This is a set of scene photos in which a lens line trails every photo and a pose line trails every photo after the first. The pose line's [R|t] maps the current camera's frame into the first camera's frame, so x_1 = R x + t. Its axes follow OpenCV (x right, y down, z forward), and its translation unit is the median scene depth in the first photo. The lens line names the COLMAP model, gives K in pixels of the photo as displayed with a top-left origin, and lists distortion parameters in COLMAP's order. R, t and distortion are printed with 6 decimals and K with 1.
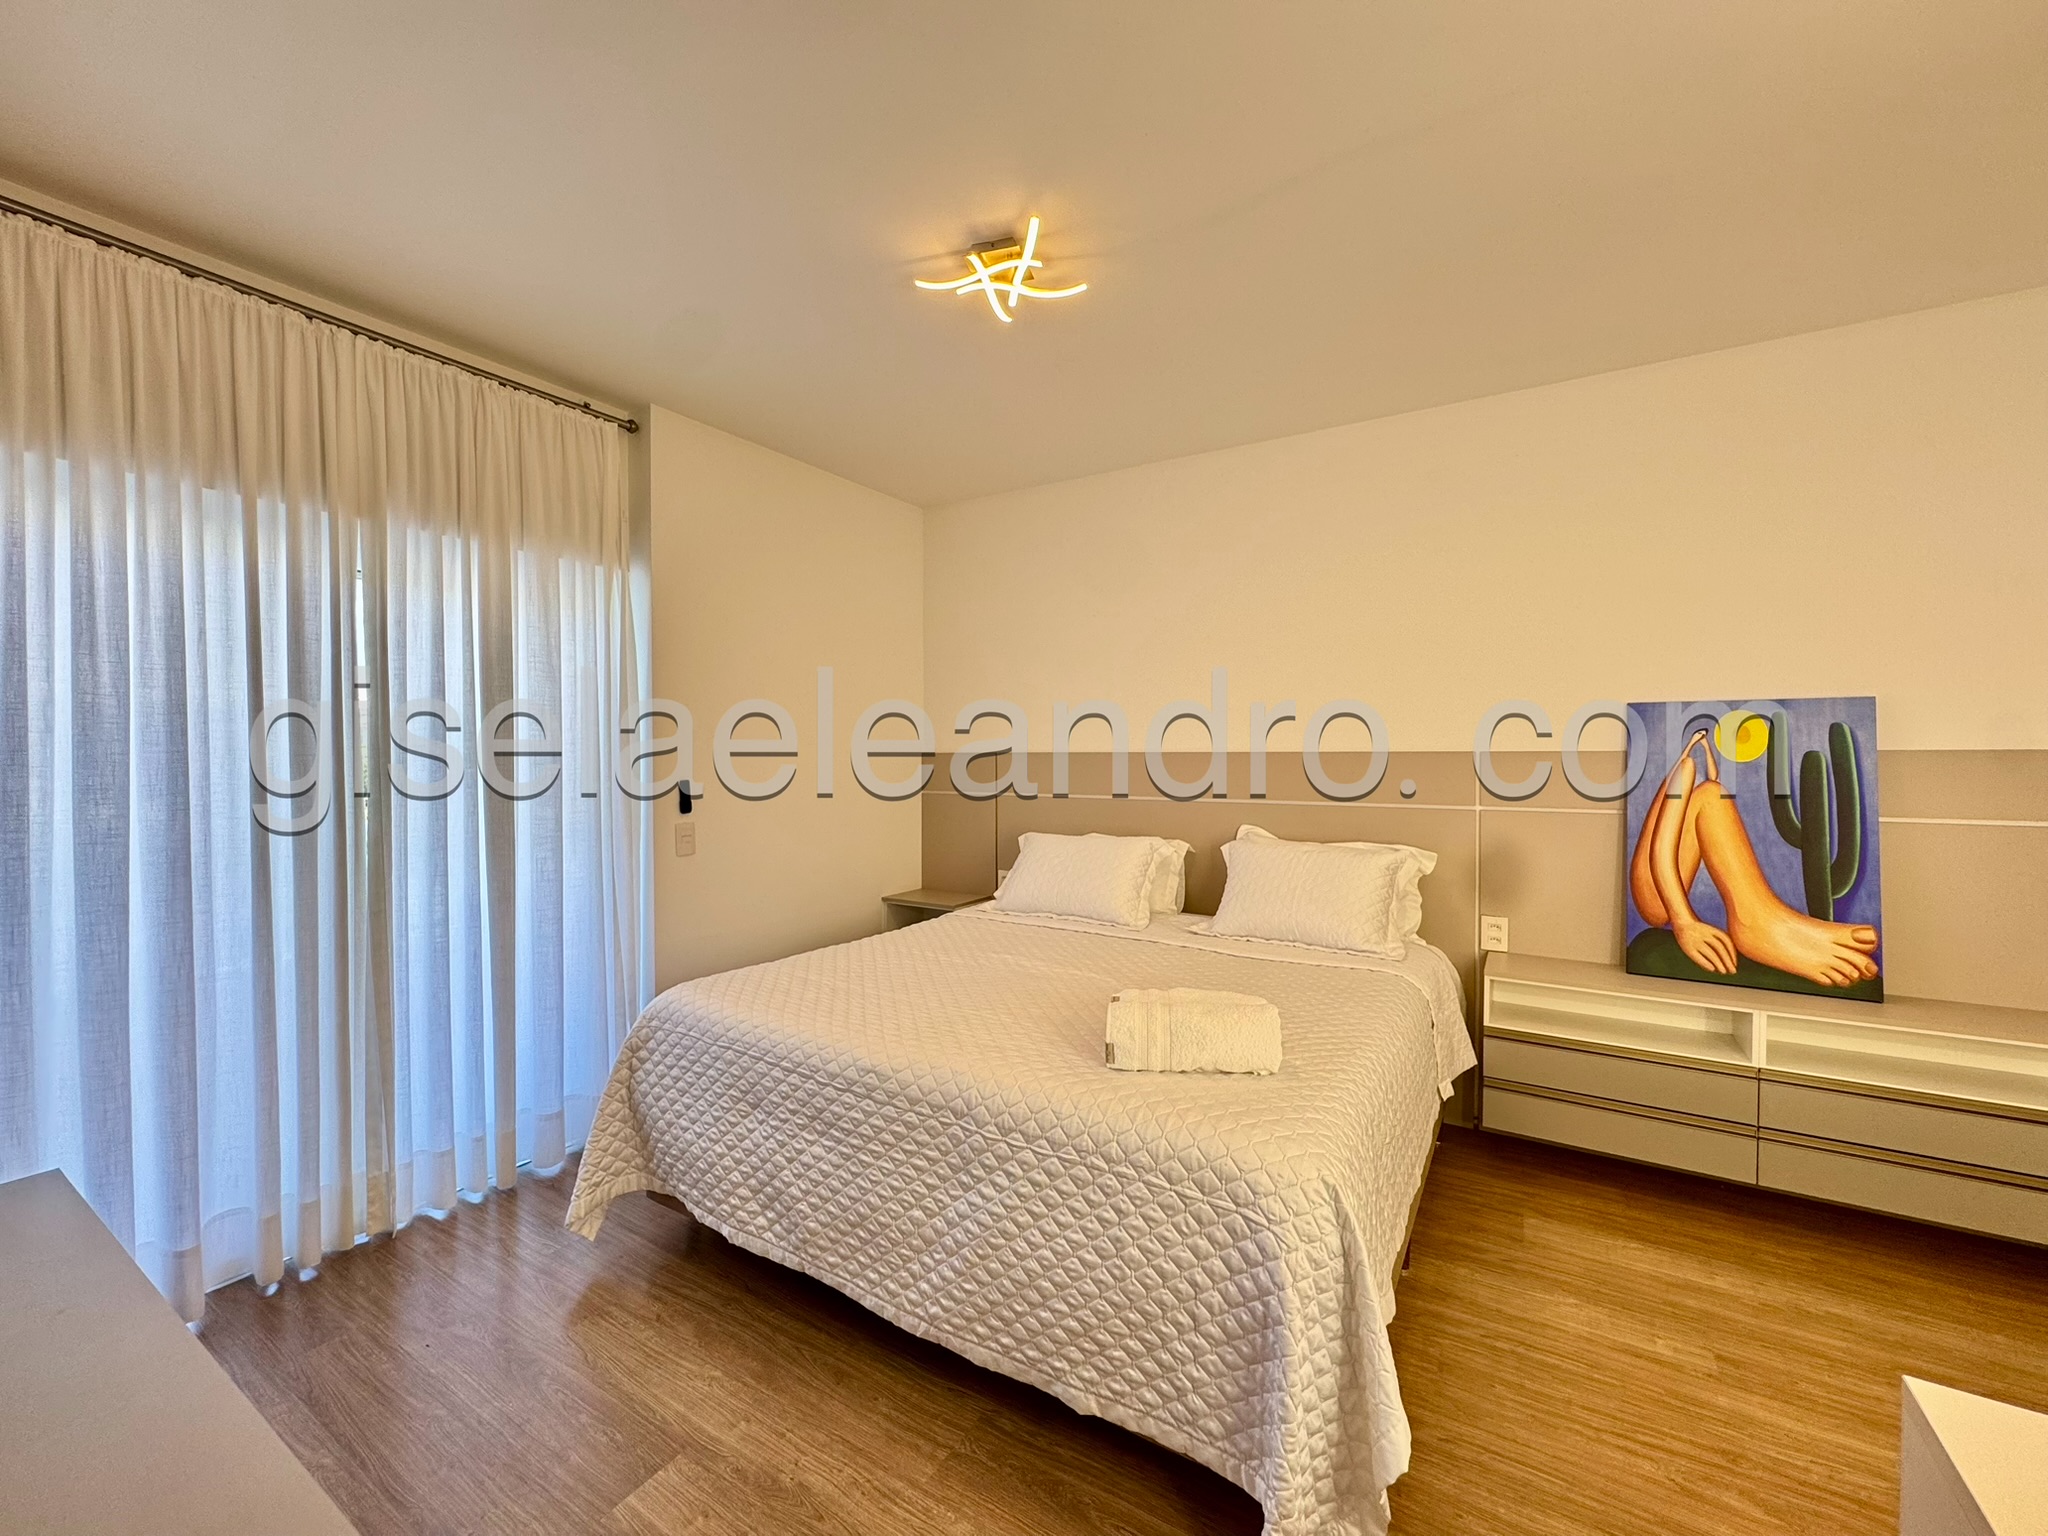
lens RADIAL K [[821.1, 0, 1027.9], [0, 821.1, 766.0], [0, 0, 1]] dist [-0.000781, -0.000831]
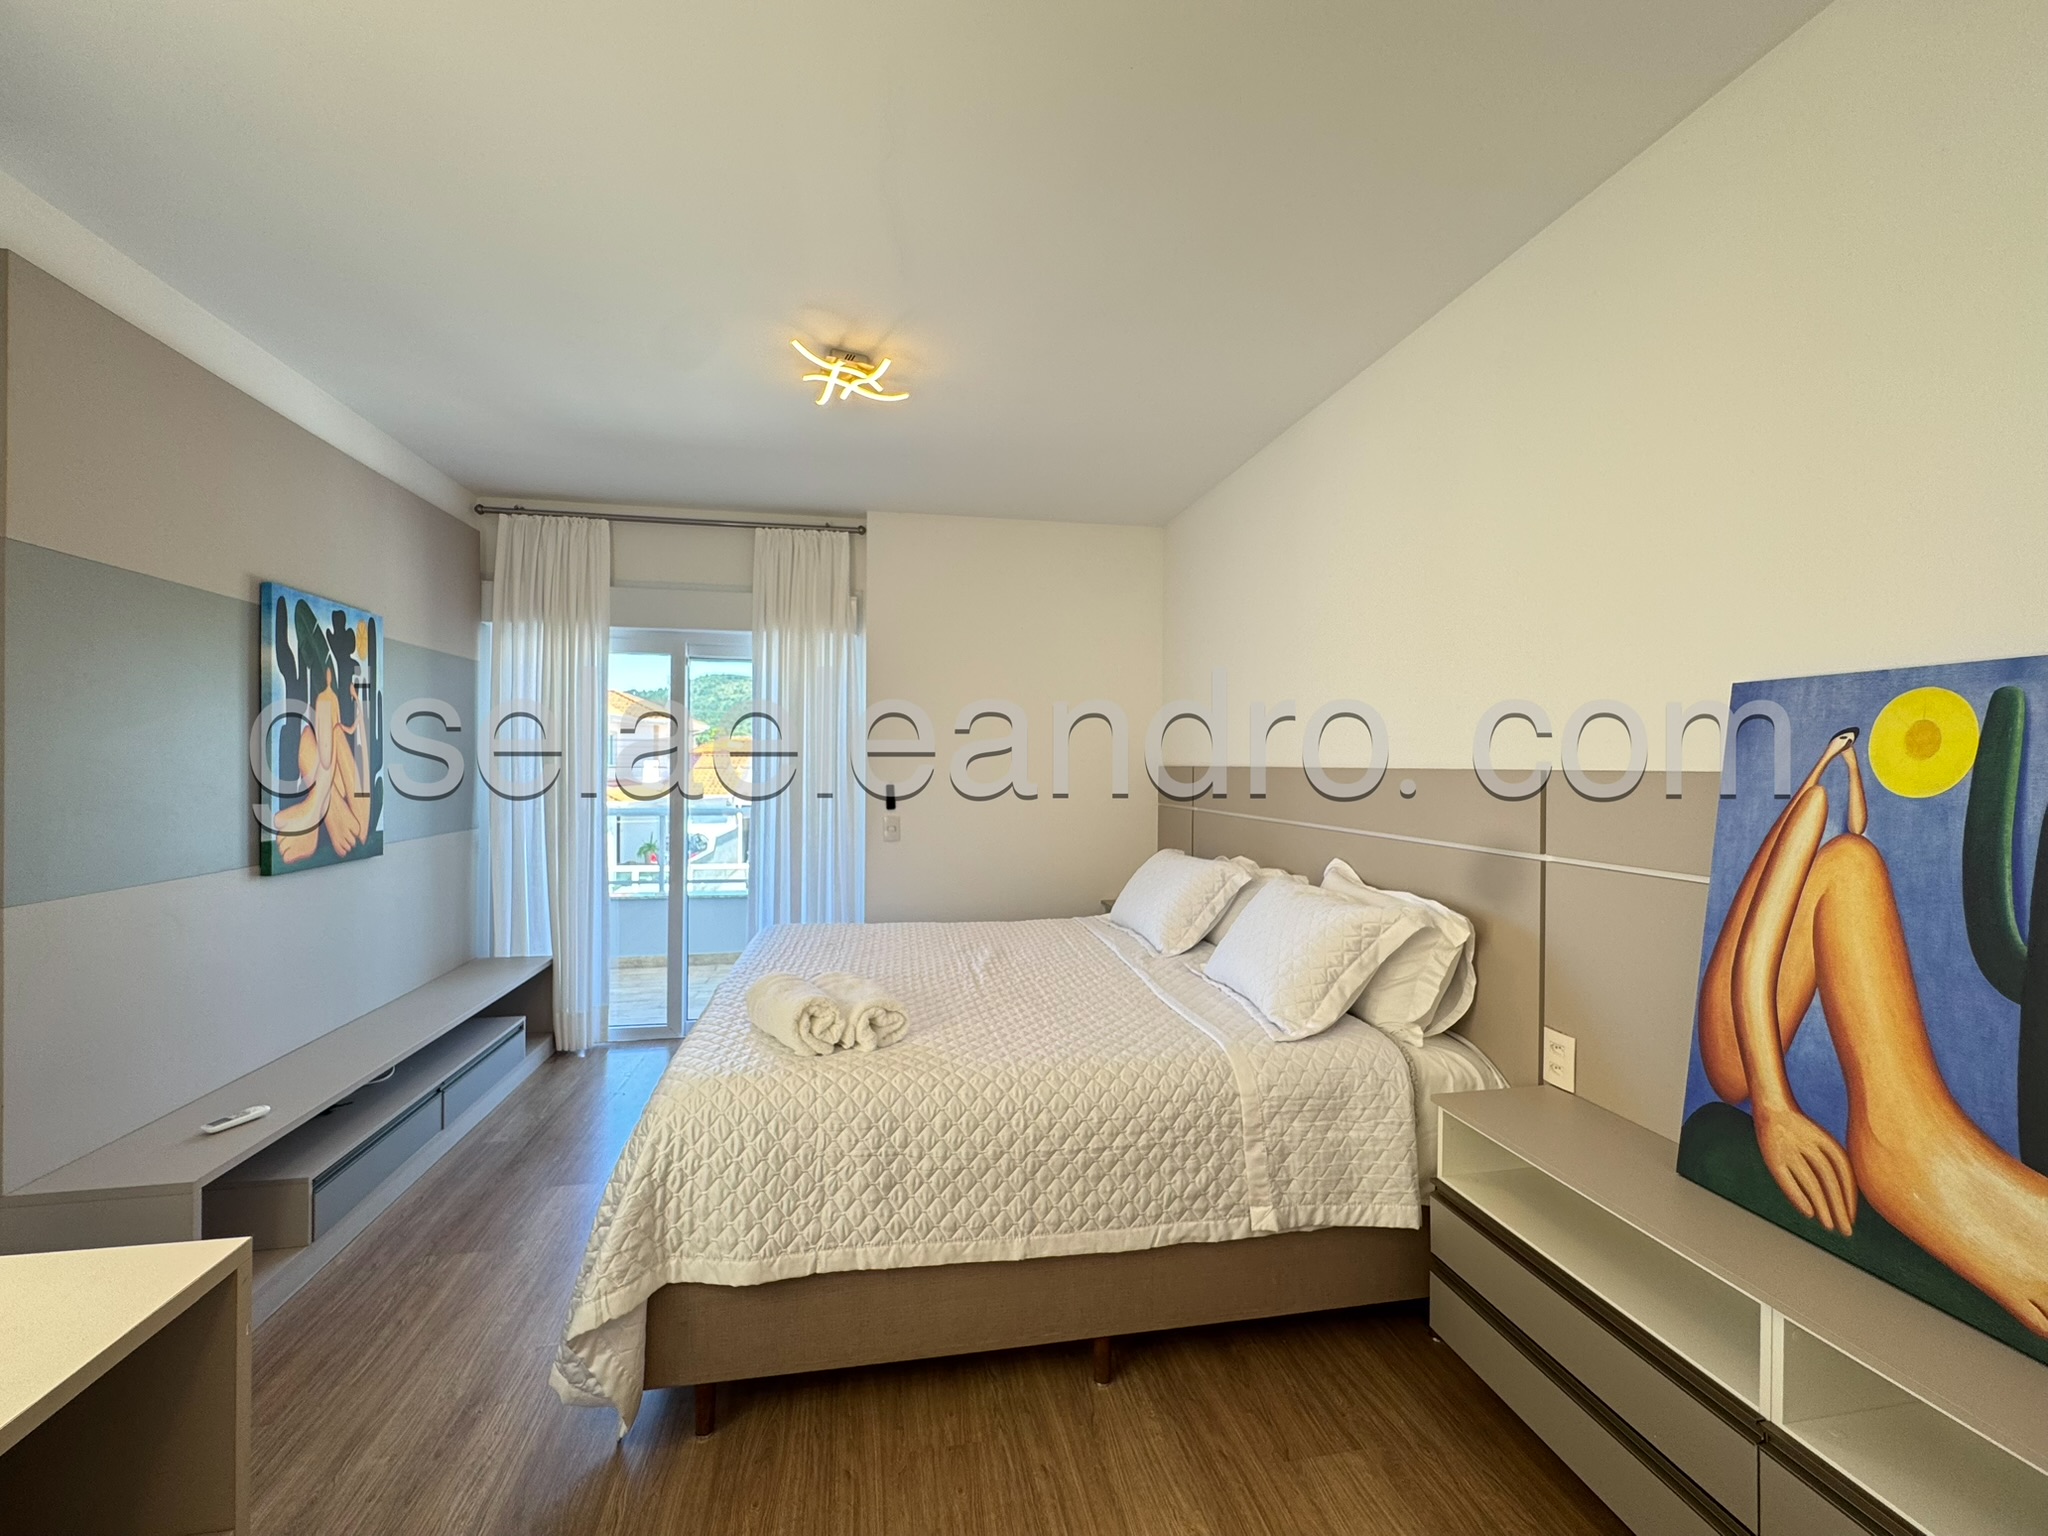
lens RADIAL K [[831.4, 0, 1024.0], [0, 831.4, 768.0], [0, 0, 1]] dist [-0.000487, 0.000118]
pose [[0.673374, 0.009869, -0.739236, 0.898981], [-0.019492, 0.999800, -0.004408, -0.010380], [0.739045, 0.017377, 0.673432, 0.310424]]
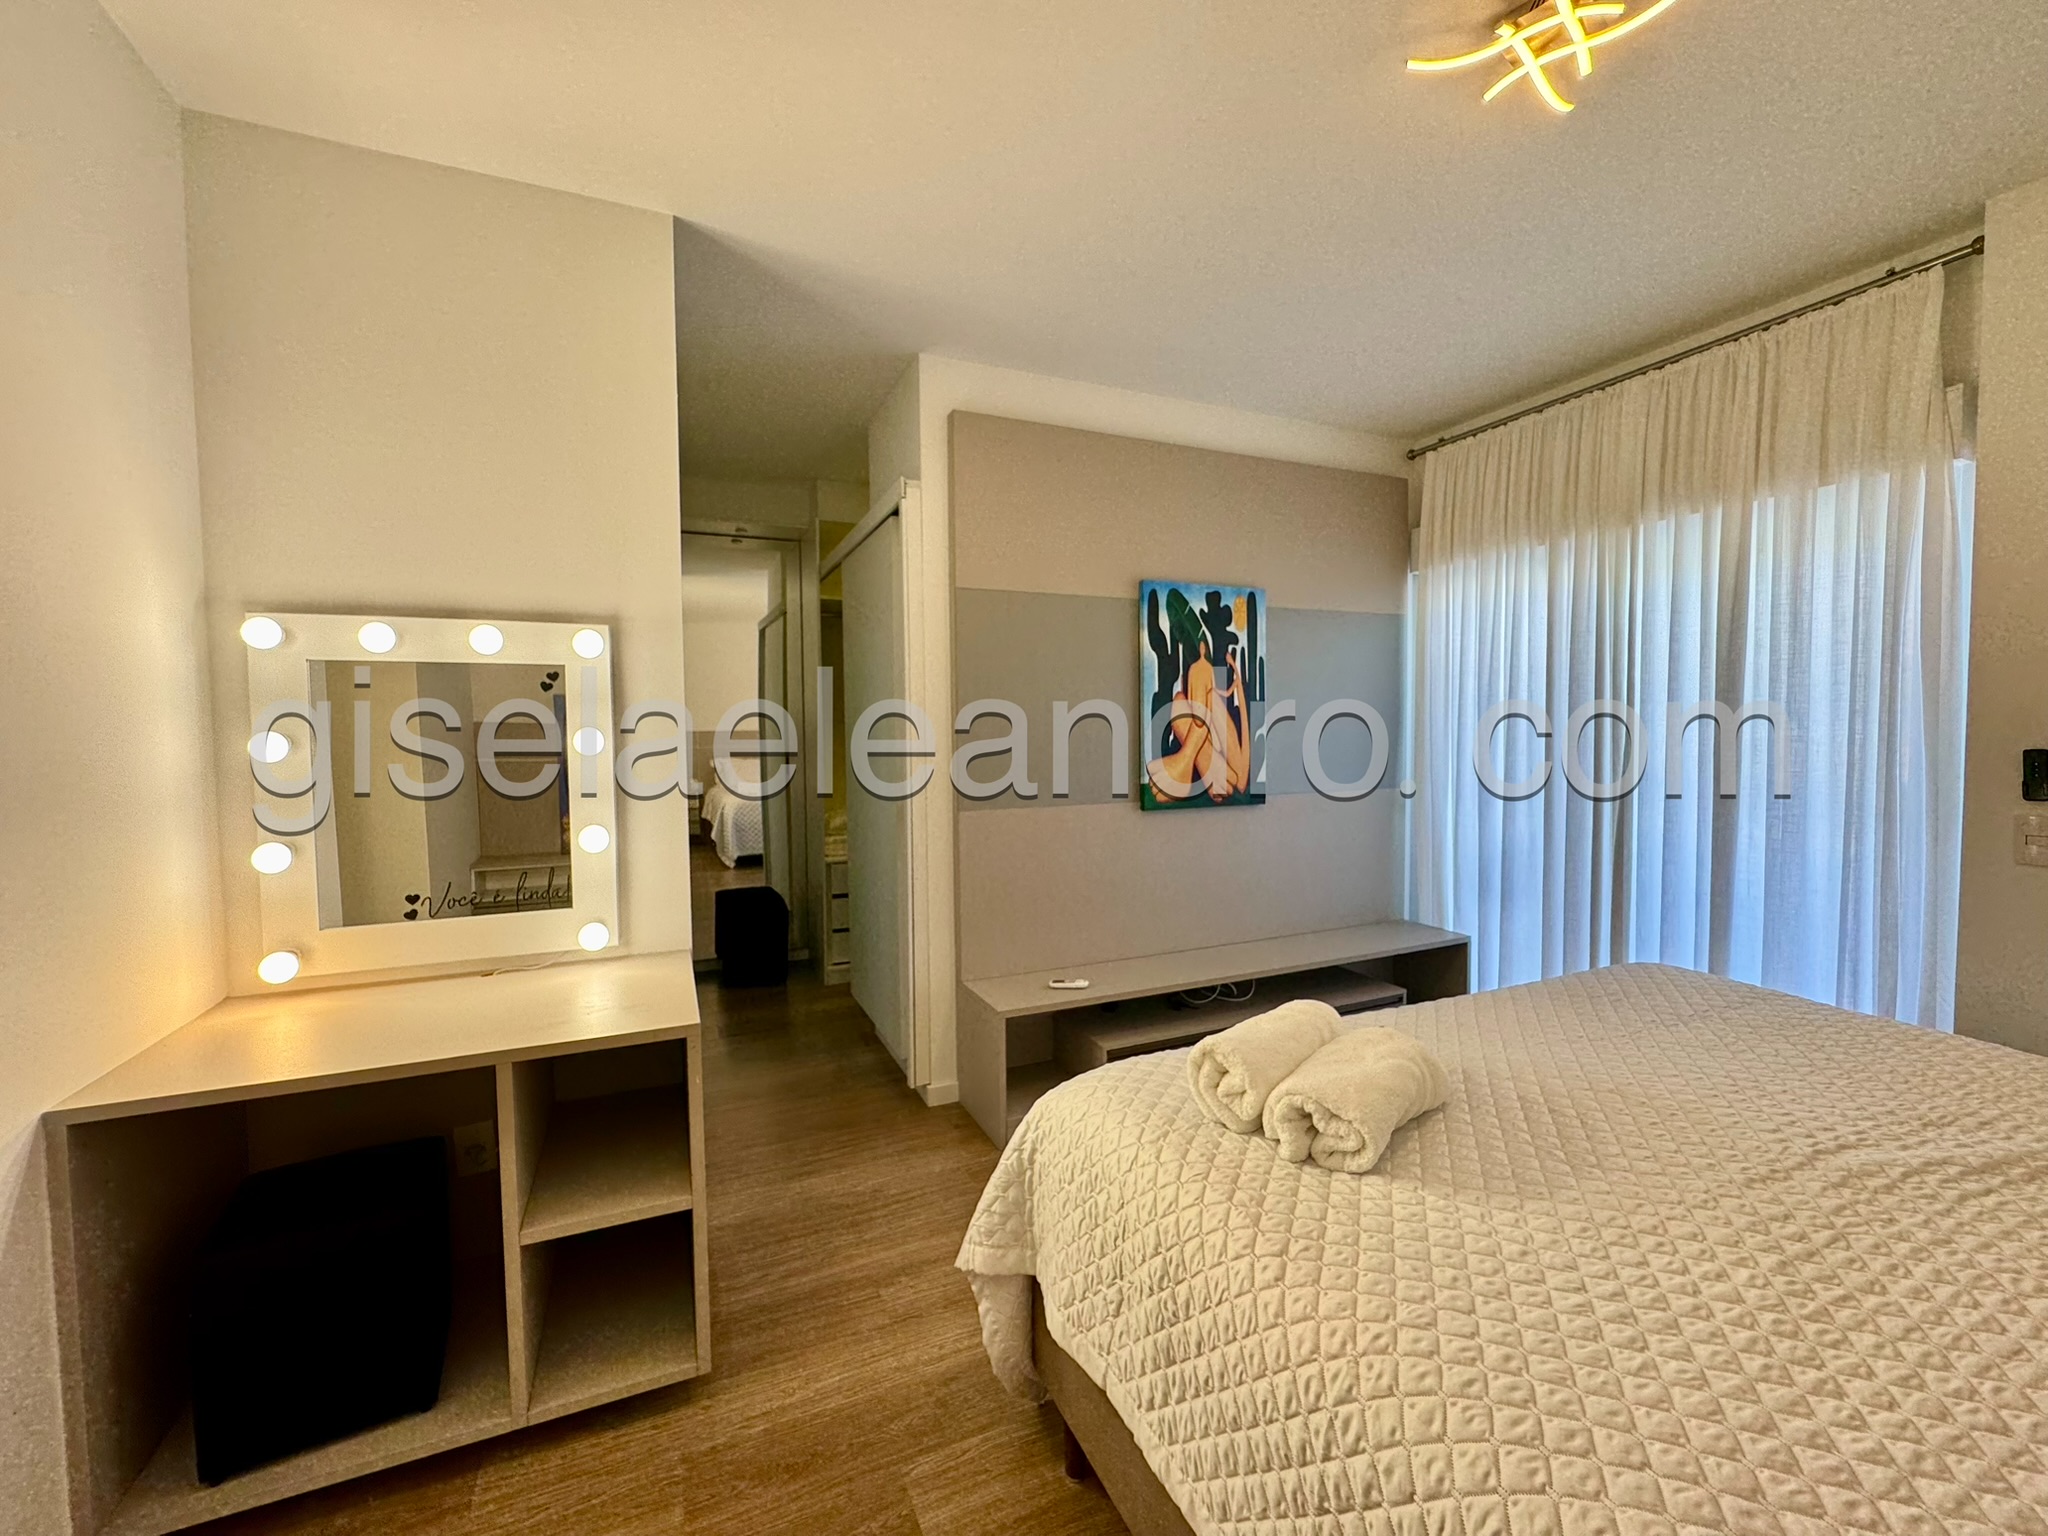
lens RADIAL K [[831.4, 0, 1024.0], [0, 831.4, 768.0], [0, 0, 1]] dist [-0.000487, 0.000118]
pose [[-0.561651, 0.050156, -0.825853, 0.714184], [0.001987, 0.998240, 0.059274, -0.009076], [0.827372, 0.031650, -0.560762, 0.877549]]
